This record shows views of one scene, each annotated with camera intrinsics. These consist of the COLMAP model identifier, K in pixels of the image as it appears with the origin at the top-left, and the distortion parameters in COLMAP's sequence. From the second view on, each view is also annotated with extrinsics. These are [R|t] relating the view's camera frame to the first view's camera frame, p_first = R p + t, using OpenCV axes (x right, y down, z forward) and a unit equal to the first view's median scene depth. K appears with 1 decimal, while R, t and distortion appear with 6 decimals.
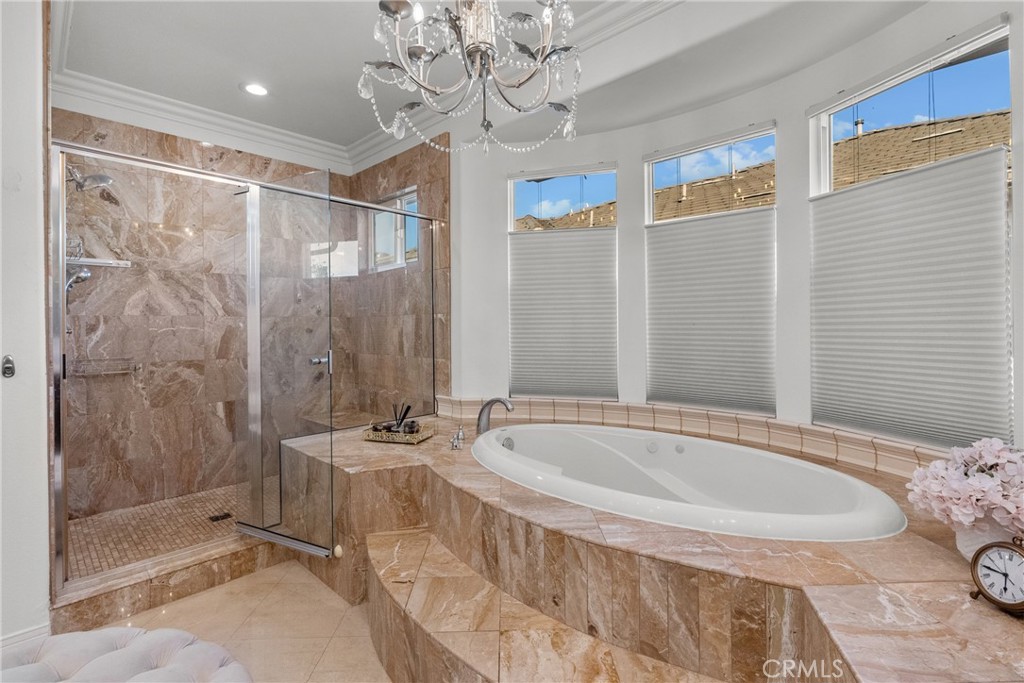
lens RADIAL K [[465.0, 0, 519.3], [0, 465.0, 331.8], [0, 0, 1]] dist [-0.010395, 0.003389]
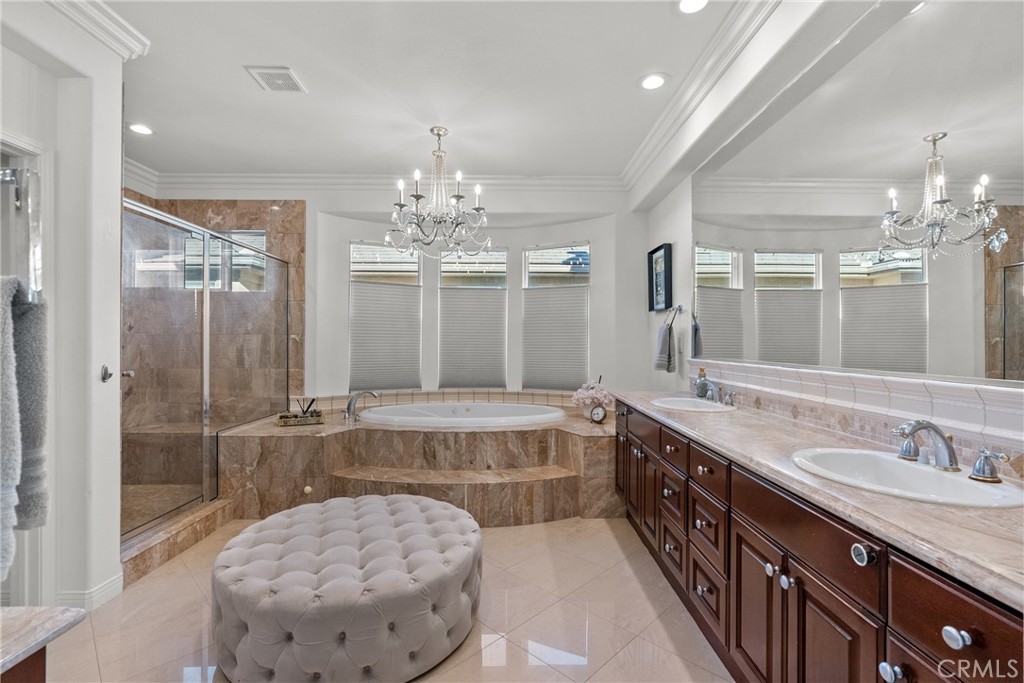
lens RADIAL K [[465.0, 0, 511.2], [0, 465.0, 343.1], [0, 0, 1]] dist [-0.010395, 0.003389]
pose [[0.728409, 0.009219, 0.685081, -0.953432], [-0.001123, 0.999924, -0.012262, 0.002091], [-0.685142, 0.008162, 0.728364, -0.590543]]
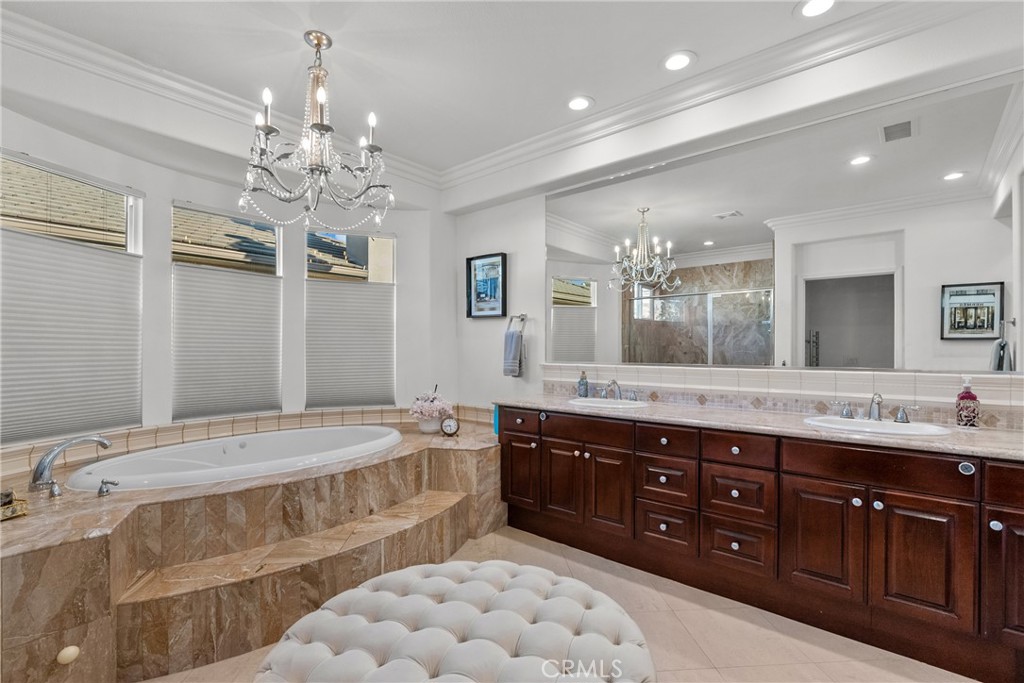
lens RADIAL K [[465.0, 0, 512.0], [0, 465.0, 355.3], [0, 0, 1]] dist [-0.010395, 0.003389]
pose [[-0.032697, -0.003426, 0.999459, -1.145787], [0.011264, 0.999929, 0.003796, -0.002955], [-0.999402, 0.011382, -0.032656, 0.304371]]
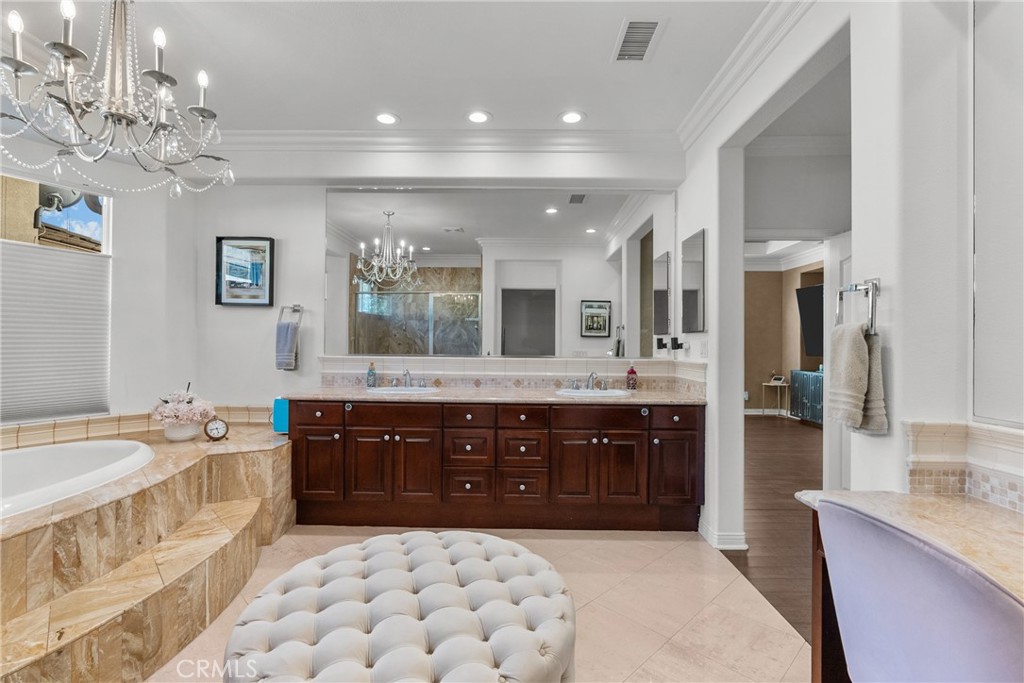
lens RADIAL K [[465.0, 0, 513.2], [0, 465.0, 341.6], [0, 0, 1]] dist [-0.010395, 0.003389]
pose [[-0.663523, 0.002981, 0.748150, -1.175263], [0.005364, 0.999985, 0.000772, -0.014837], [-0.748137, 0.004525, -0.663529, 0.734259]]
